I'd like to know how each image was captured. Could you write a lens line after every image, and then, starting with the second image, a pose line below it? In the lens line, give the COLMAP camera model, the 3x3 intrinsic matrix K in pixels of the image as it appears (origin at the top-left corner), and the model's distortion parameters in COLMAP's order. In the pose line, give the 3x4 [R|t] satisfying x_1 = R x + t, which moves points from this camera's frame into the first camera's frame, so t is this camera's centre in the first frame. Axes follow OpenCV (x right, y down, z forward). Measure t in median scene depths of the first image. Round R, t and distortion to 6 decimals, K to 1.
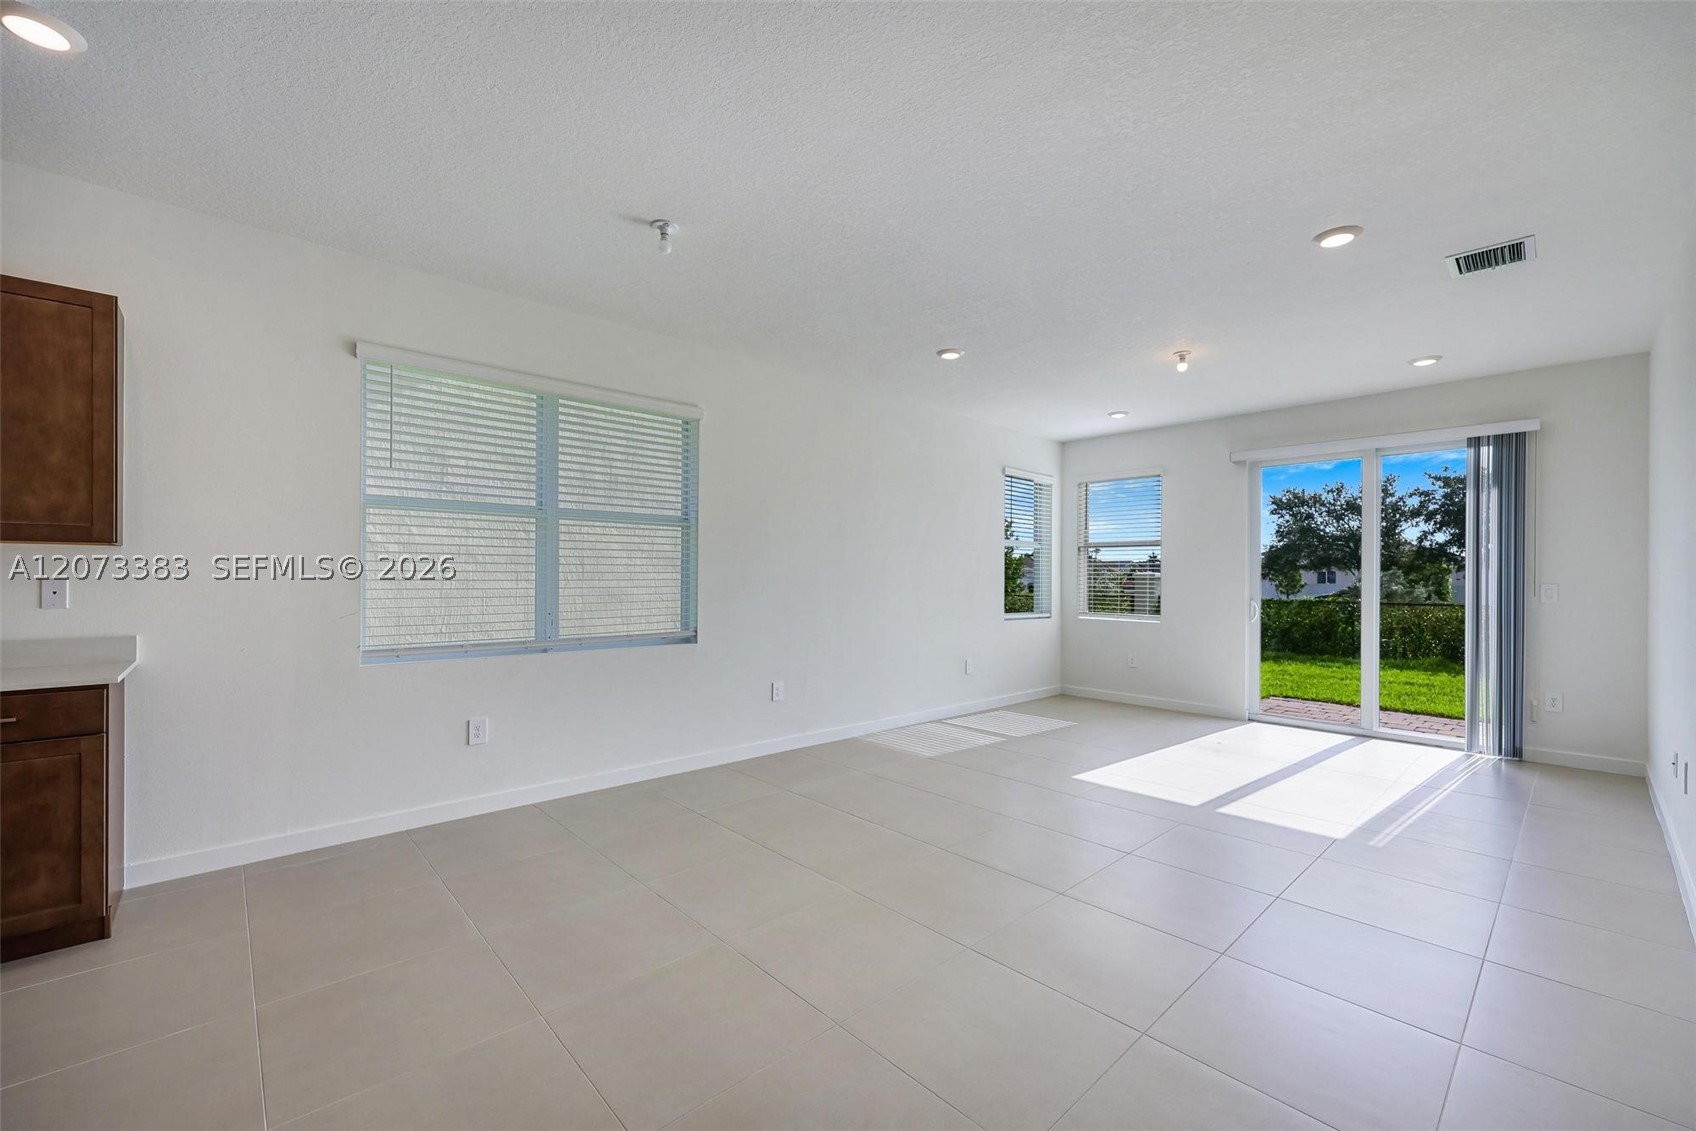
lens RADIAL K [[704.5, 0, 849.8], [0, 704.5, 575.5], [0, 0, 1]] dist [-0.002294, 0.000454]
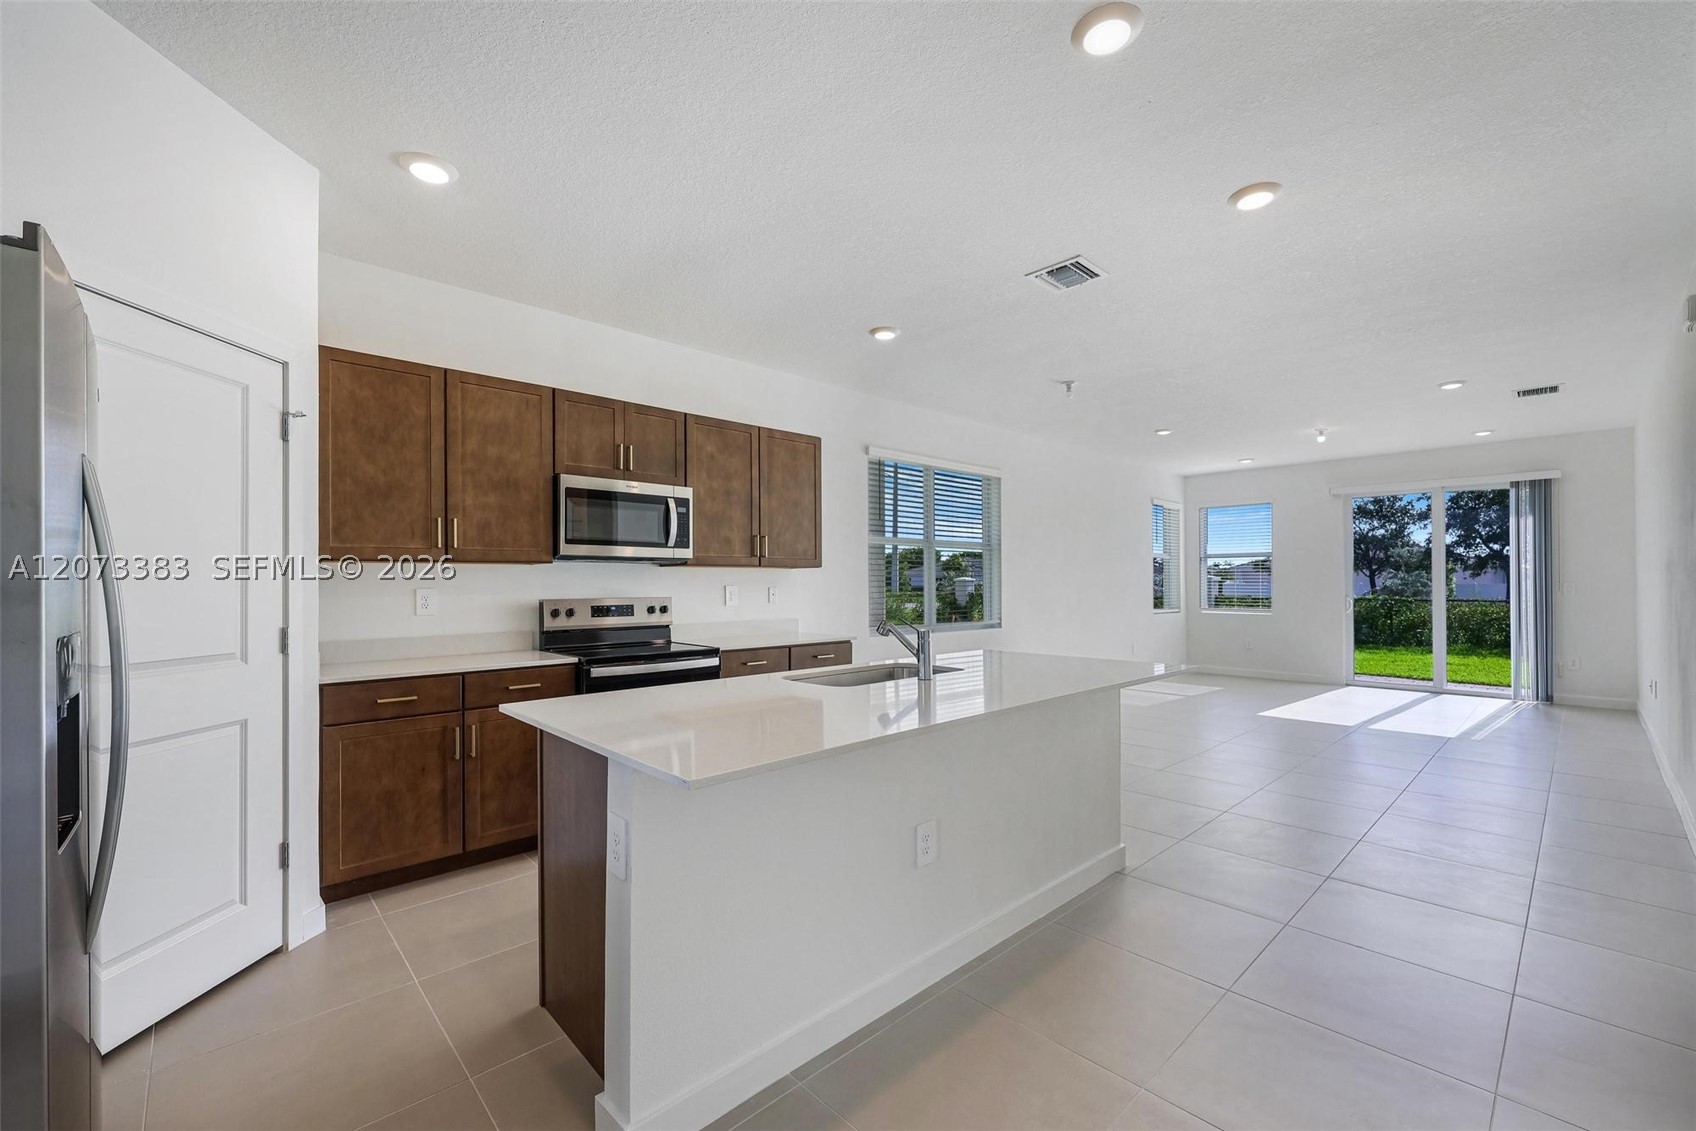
lens RADIAL K [[704.5, 0, 846.7], [0, 704.5, 574.6], [0, 0, 1]] dist [-0.002294, 0.000454]
pose [[0.999958, -0.009097, -0.001213, -0.751543], [0.009087, 0.999930, -0.007587, -0.009830], [0.001282, 0.007576, 0.999970, -0.689425]]
